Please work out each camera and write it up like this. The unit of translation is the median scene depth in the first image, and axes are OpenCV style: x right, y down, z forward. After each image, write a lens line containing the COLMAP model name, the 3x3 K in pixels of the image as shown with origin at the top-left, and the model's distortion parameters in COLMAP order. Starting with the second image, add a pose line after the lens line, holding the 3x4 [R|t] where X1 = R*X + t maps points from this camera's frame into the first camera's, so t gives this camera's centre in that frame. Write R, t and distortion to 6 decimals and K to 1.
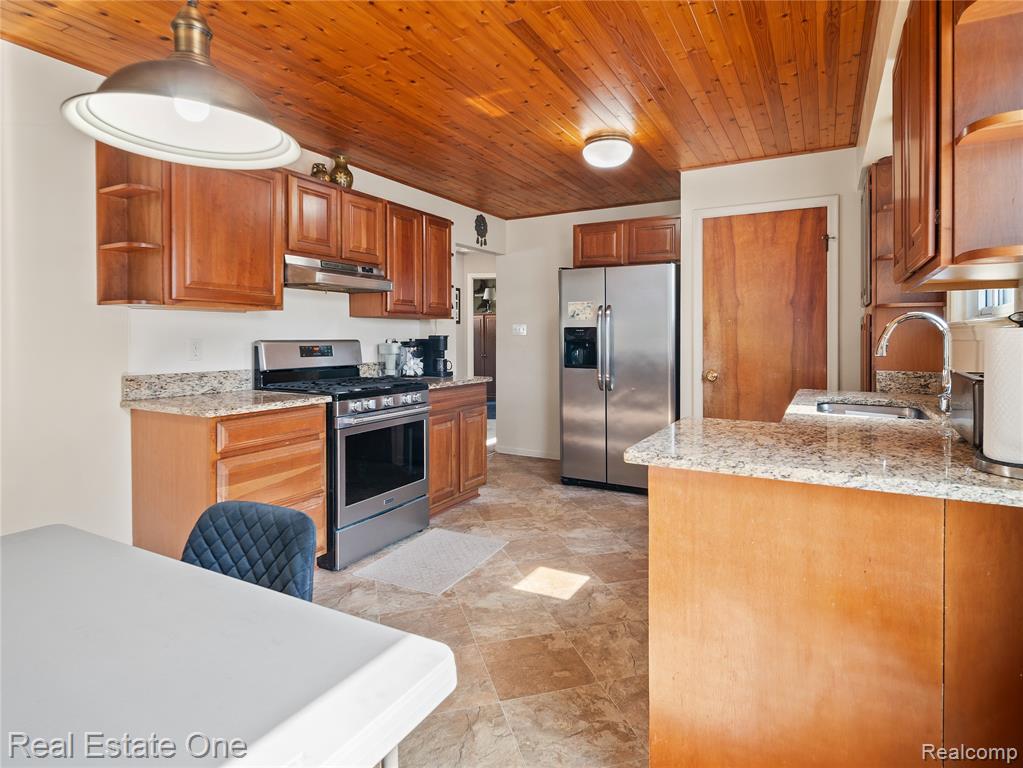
lens RADIAL K [[551.1, 0, 511.5], [0, 551.1, 340.4], [0, 0, 1]] dist [-0.000804, -0.000169]
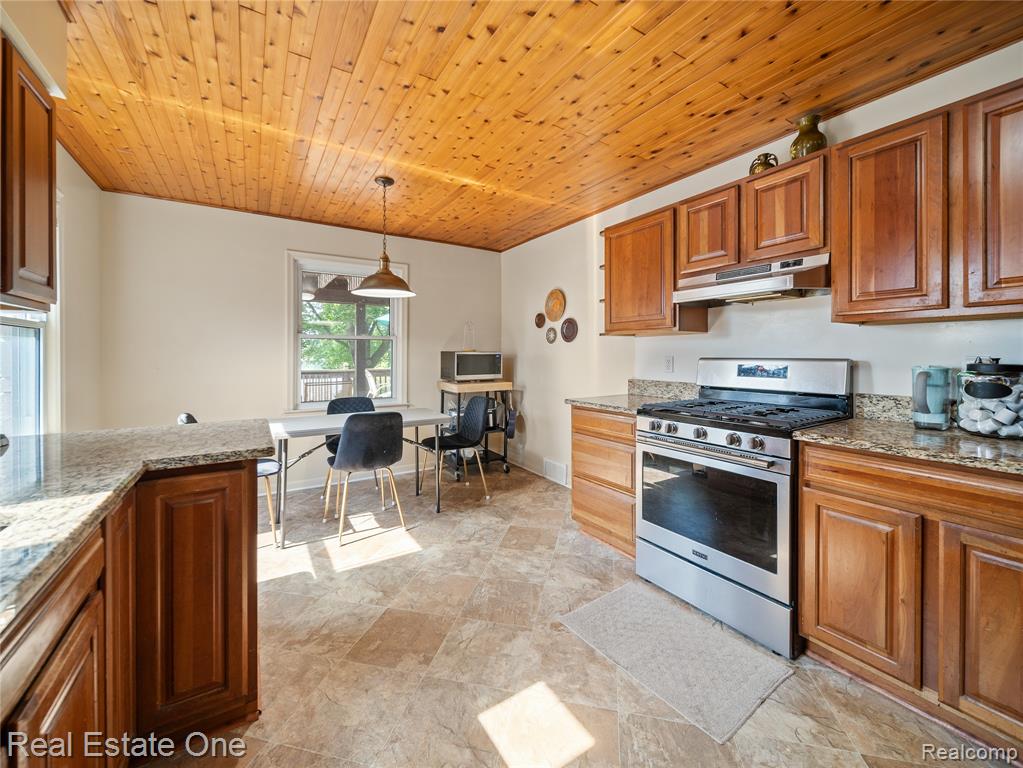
lens RADIAL K [[415.9, 0, 508.5], [0, 415.9, 354.5], [0, 0, 1]] dist [0.000875, 0.000051]
pose [[-0.471387, 0.000430, -0.881926, 0.406890], [-0.003369, 0.999992, 0.002288, -0.006643], [0.881920, 0.004050, -0.471382, 0.919456]]
